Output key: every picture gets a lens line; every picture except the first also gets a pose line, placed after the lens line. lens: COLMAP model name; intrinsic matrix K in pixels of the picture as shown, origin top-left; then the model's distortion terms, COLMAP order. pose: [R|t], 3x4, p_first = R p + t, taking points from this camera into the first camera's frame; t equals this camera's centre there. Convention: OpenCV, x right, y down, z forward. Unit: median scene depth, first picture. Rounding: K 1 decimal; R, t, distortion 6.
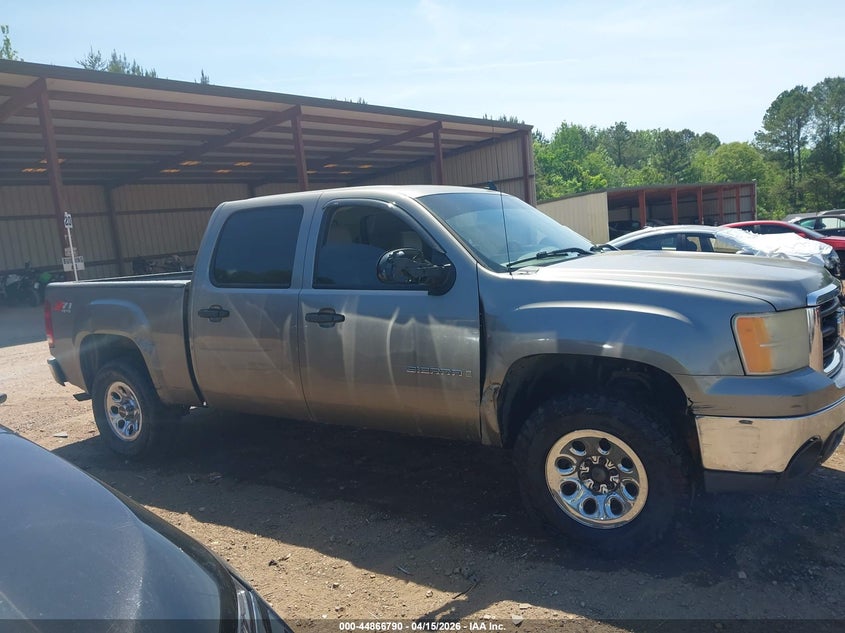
lens RADIAL K [[662.6, 0, 422.5], [0, 662.6, 316.5], [0, 0, 1]] dist [-0.006813, -0.007019]
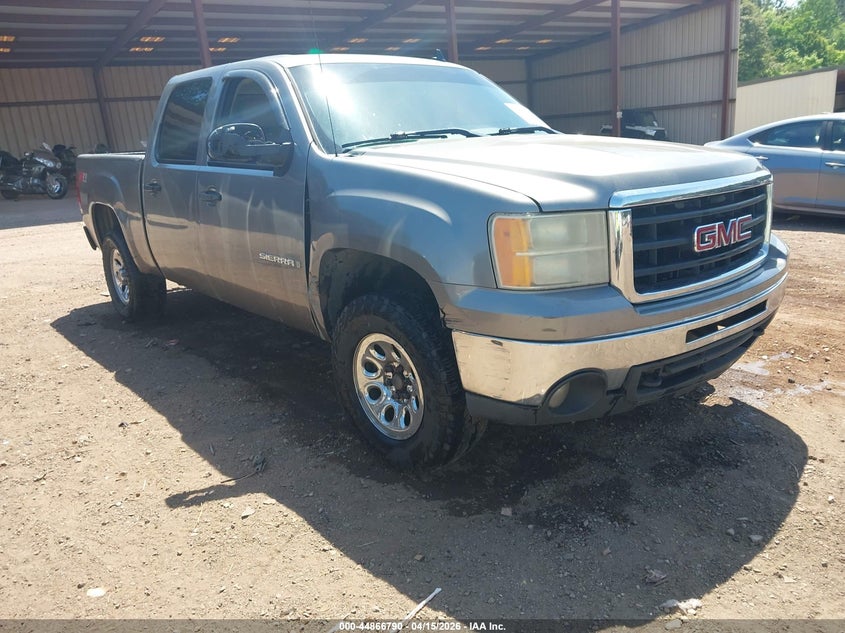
lens RADIAL K [[662.6, 0, 422.5], [0, 662.6, 316.5], [0, 0, 1]] dist [-0.006813, -0.007019]
pose [[0.955606, 0.099168, -0.277456, 0.513379], [-0.050980, 0.983105, 0.175798, -0.014176], [0.290202, -0.153849, 0.944518, 0.144309]]
